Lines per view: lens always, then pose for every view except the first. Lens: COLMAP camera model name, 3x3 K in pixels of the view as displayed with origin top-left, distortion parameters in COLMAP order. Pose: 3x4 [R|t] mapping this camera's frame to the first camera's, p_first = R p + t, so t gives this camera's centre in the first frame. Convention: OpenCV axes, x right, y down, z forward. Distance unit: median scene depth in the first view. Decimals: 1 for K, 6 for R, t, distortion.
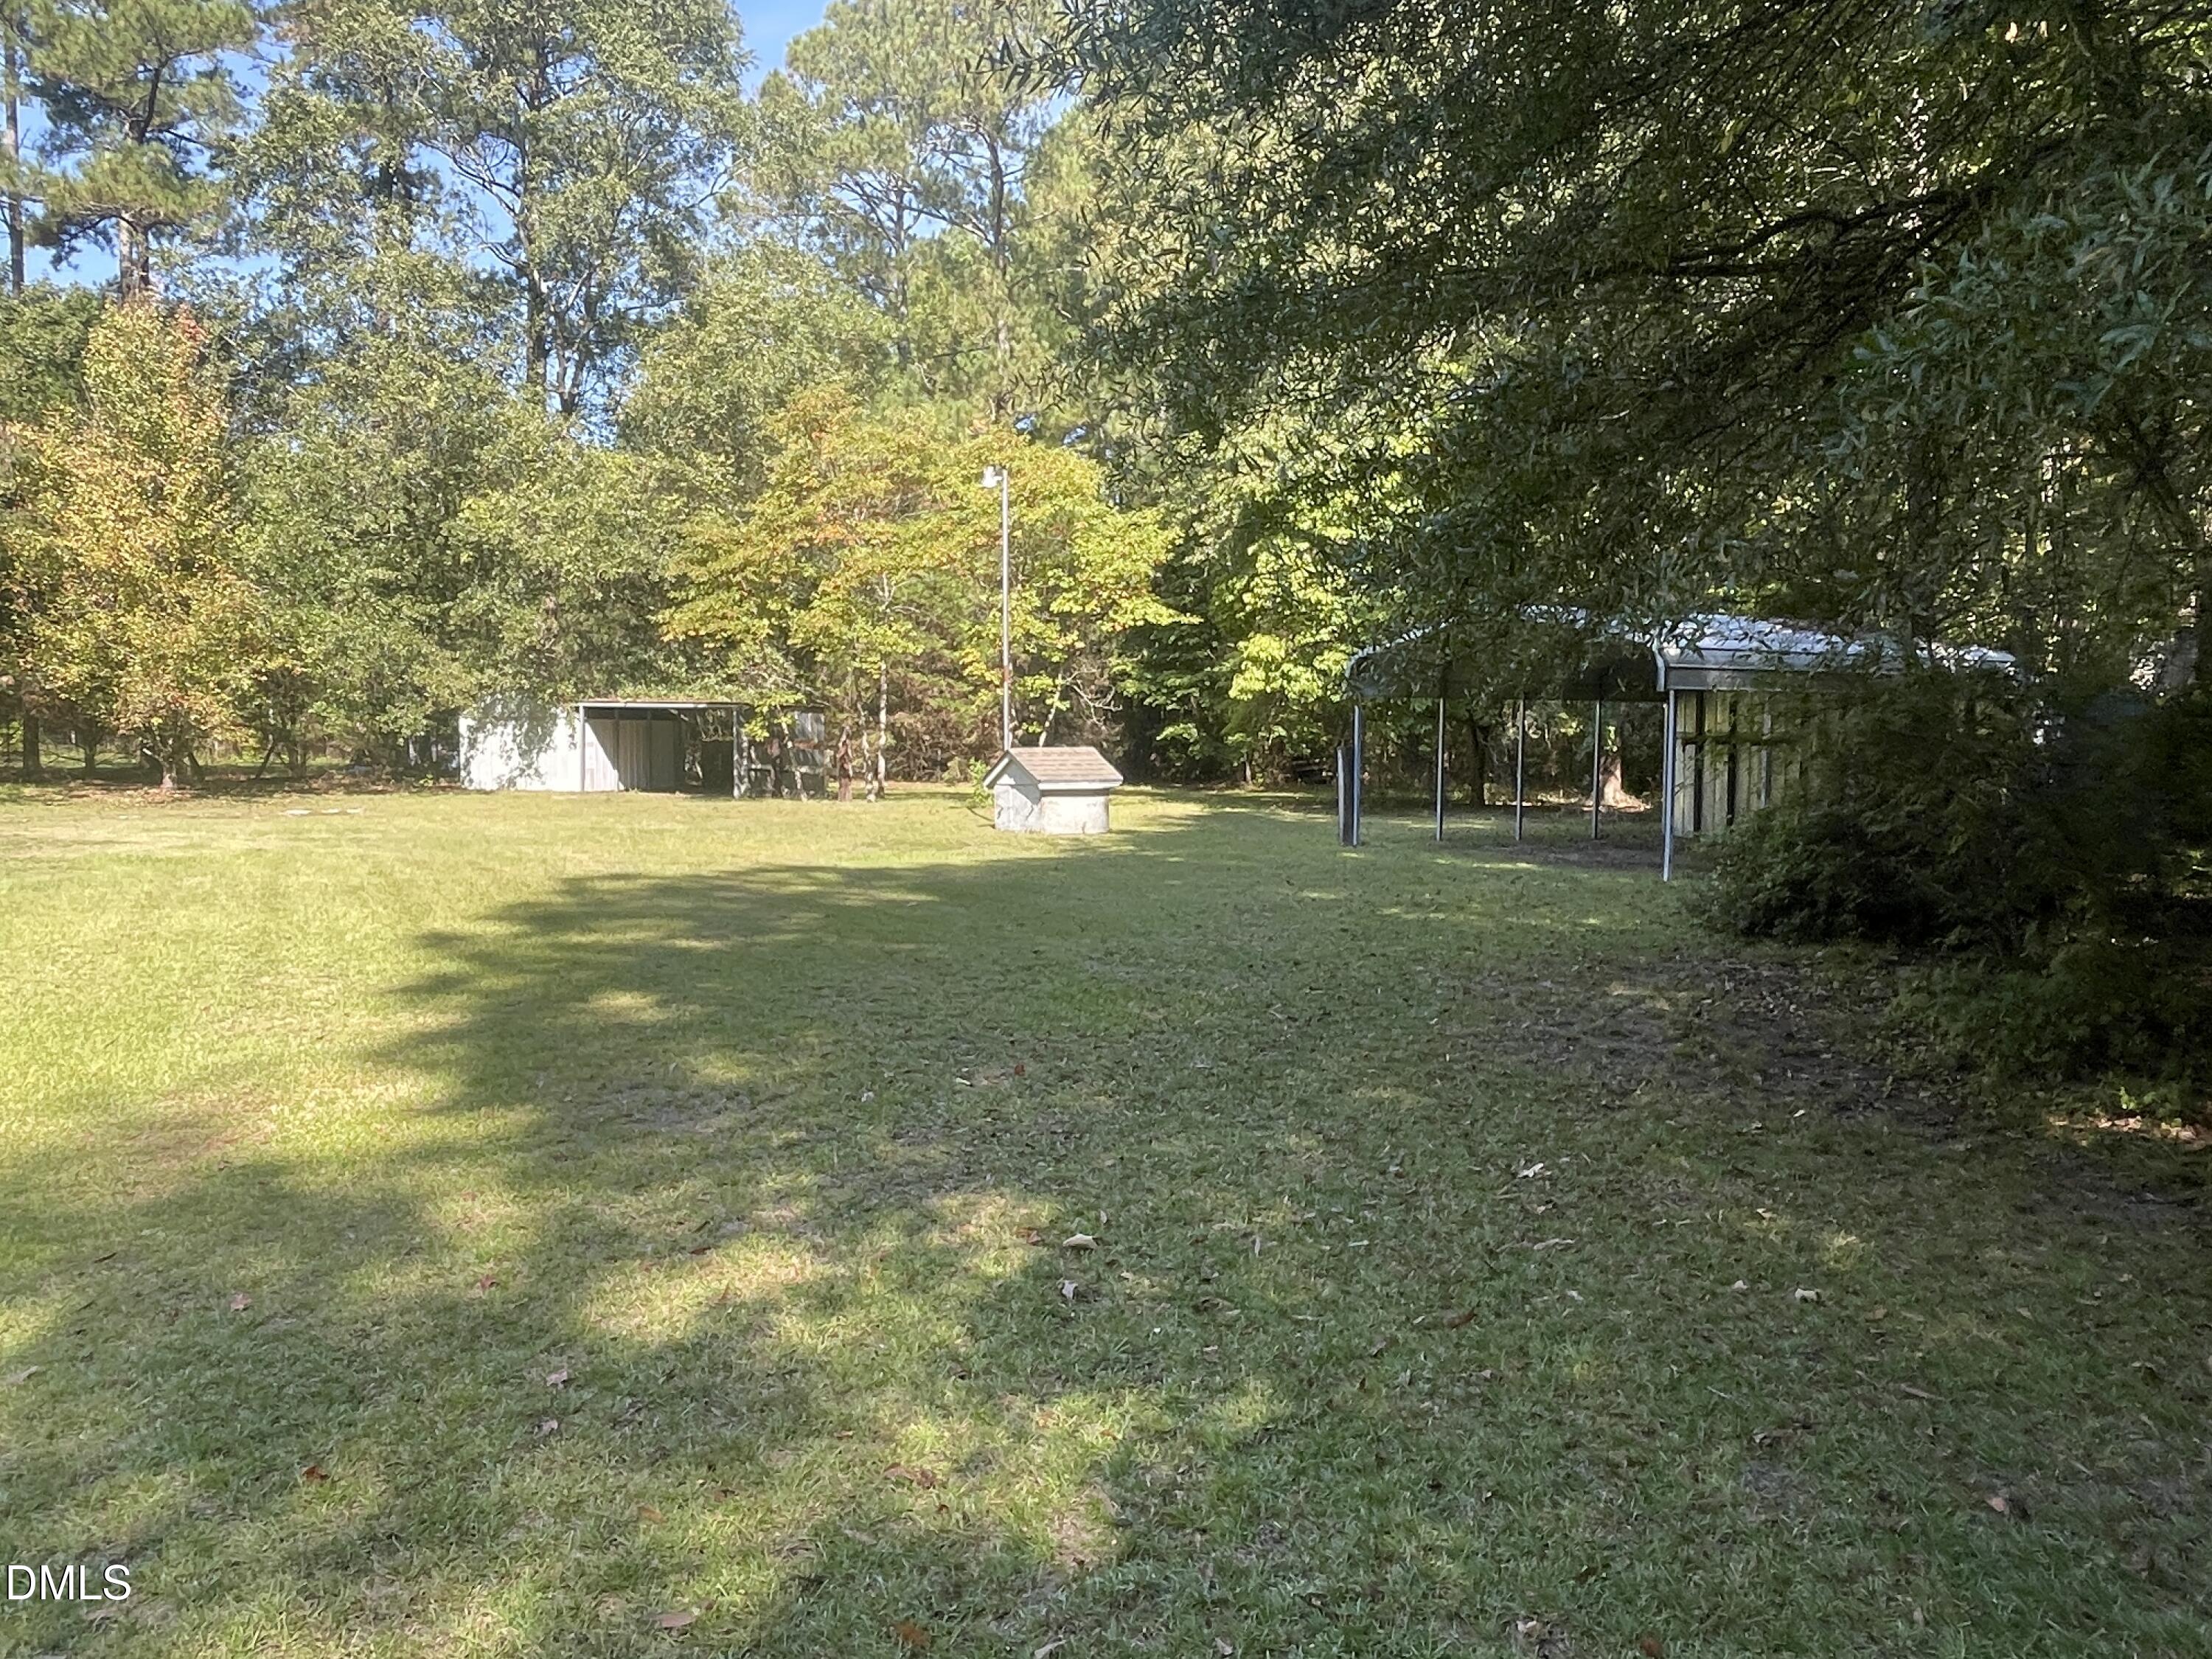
lens RADIAL K [[1644.0, 0, 1089.4], [0, 1644.0, 821.7], [0, 0, 1]] dist [0.001504, 0.000661]
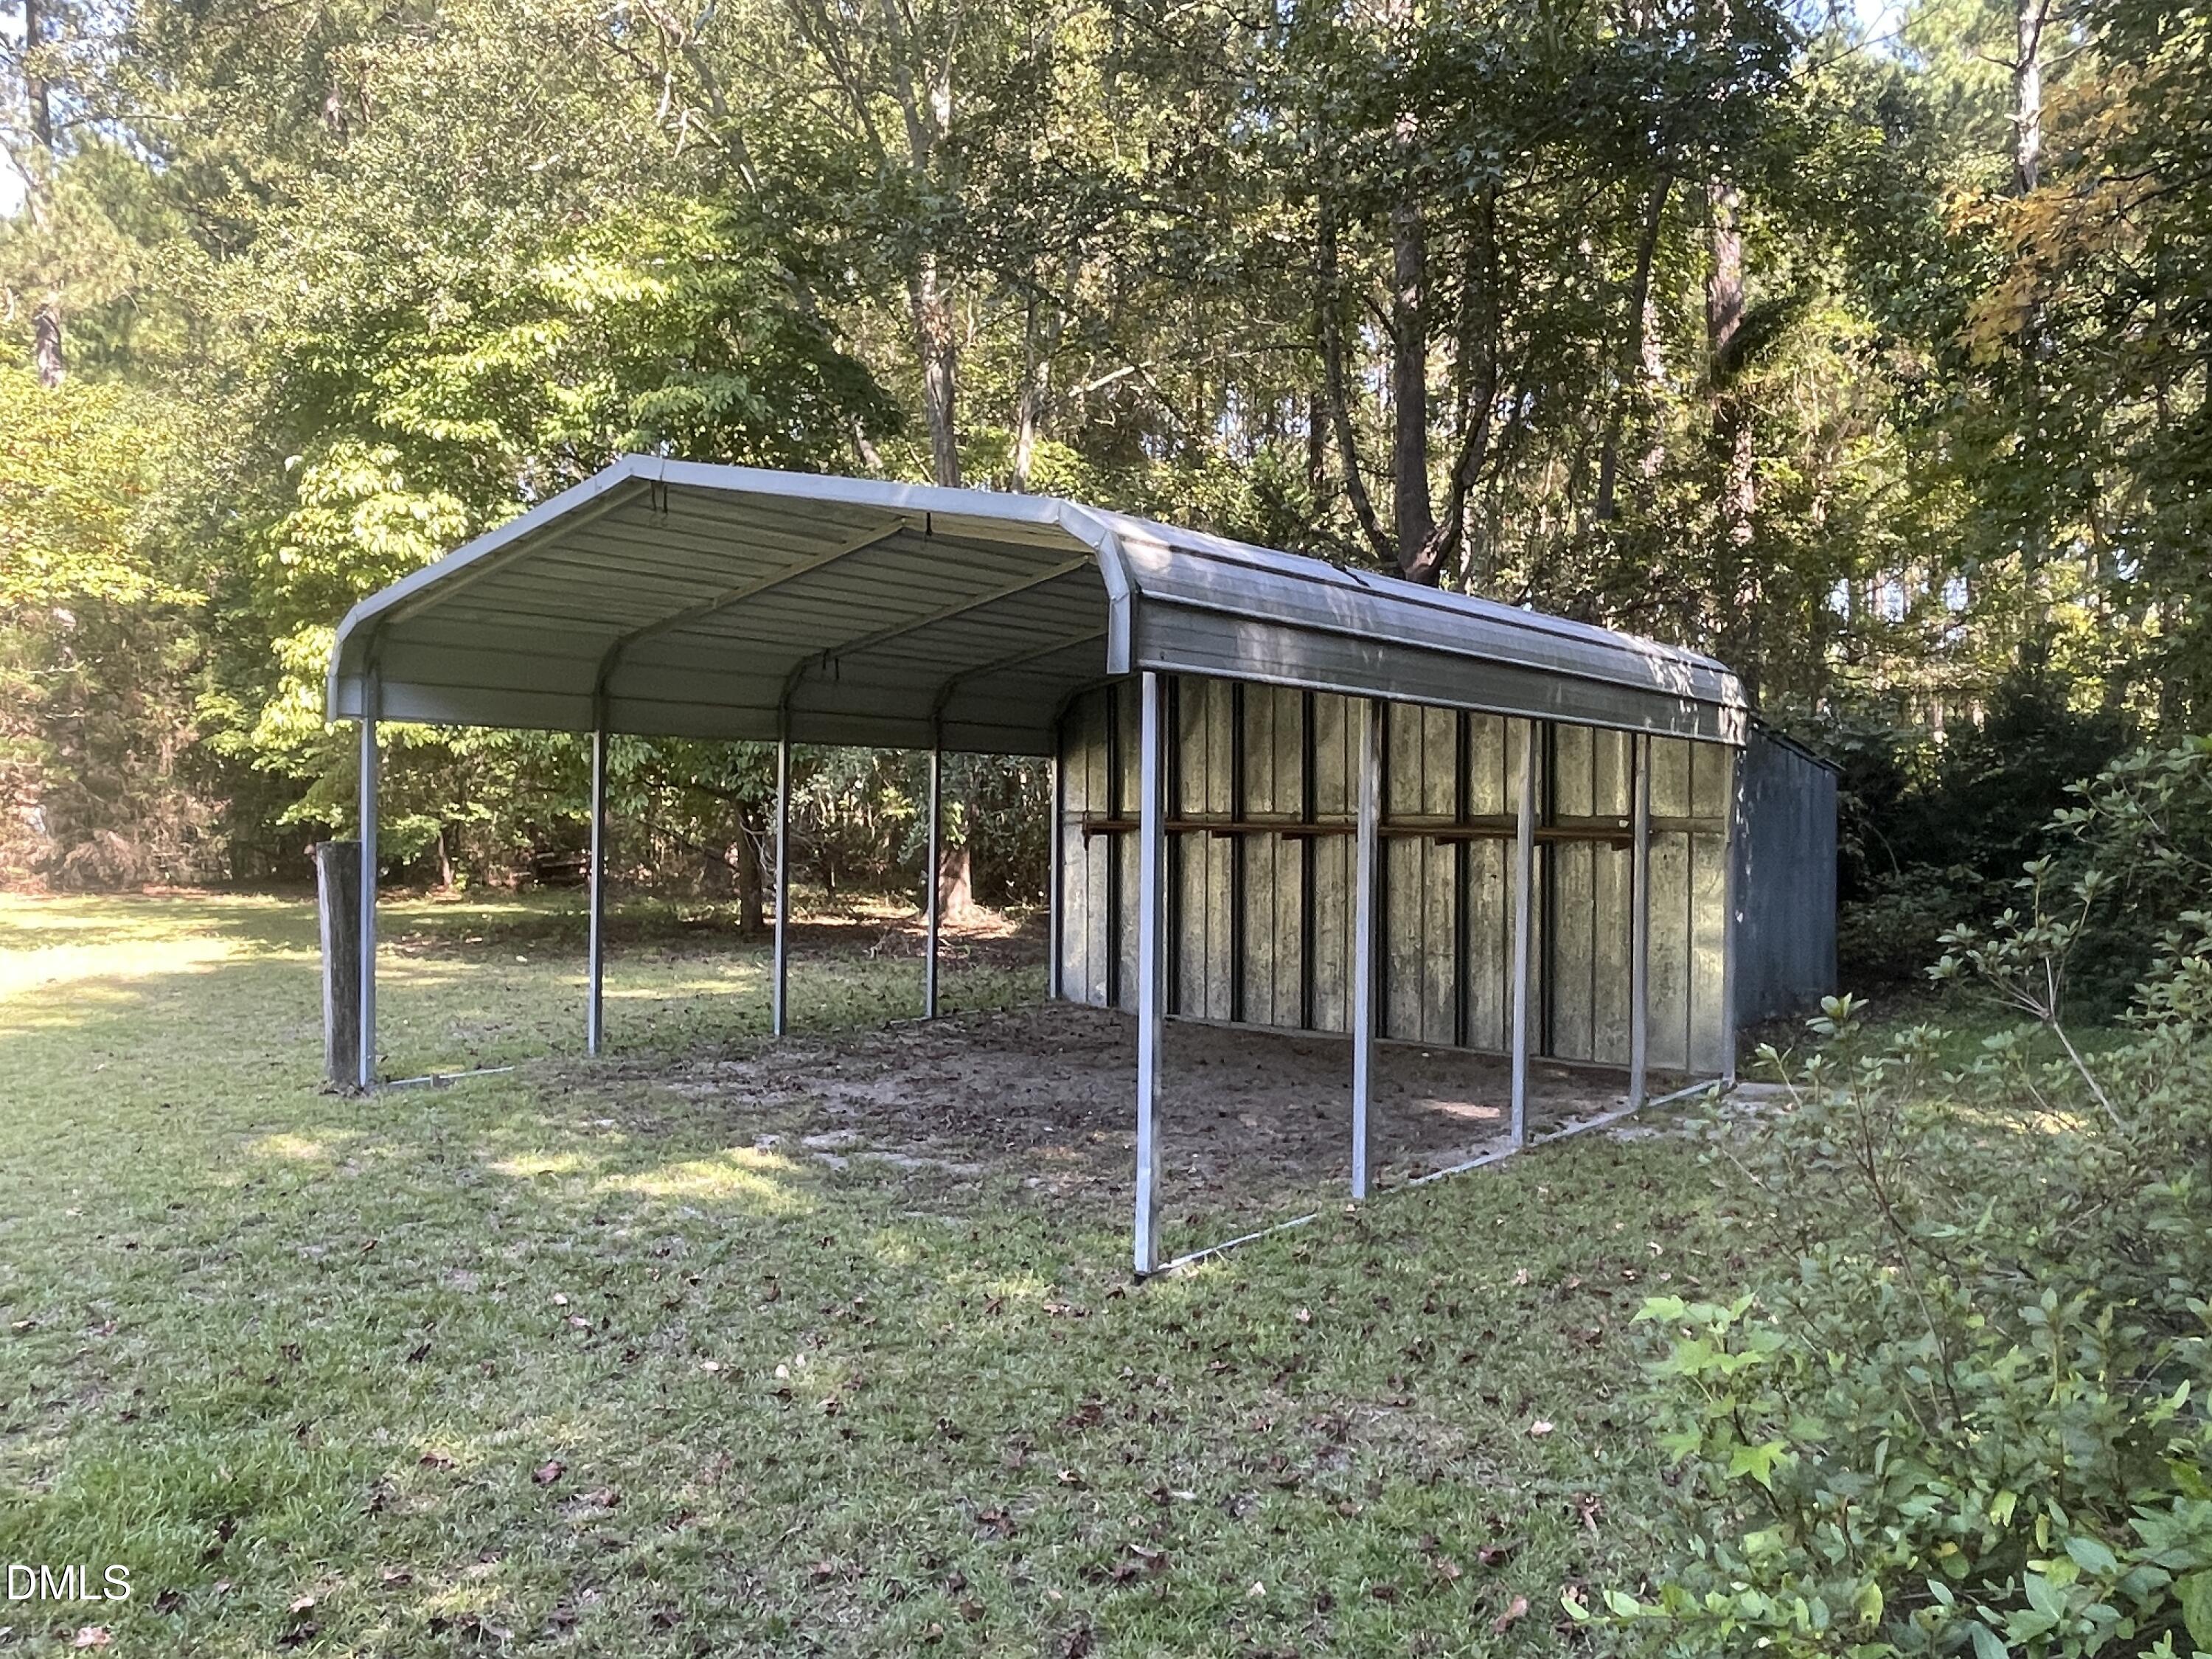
lens RADIAL K [[1644.0, 0, 1110.6], [0, 1644.0, 836.3], [0, 0, 1]] dist [0.001504, 0.000661]
pose [[0.919801, -0.003498, 0.392369, 0.130859], [0.019868, 0.999093, -0.037668, -0.021697], [-0.391881, 0.042443, 0.919036, 0.418529]]
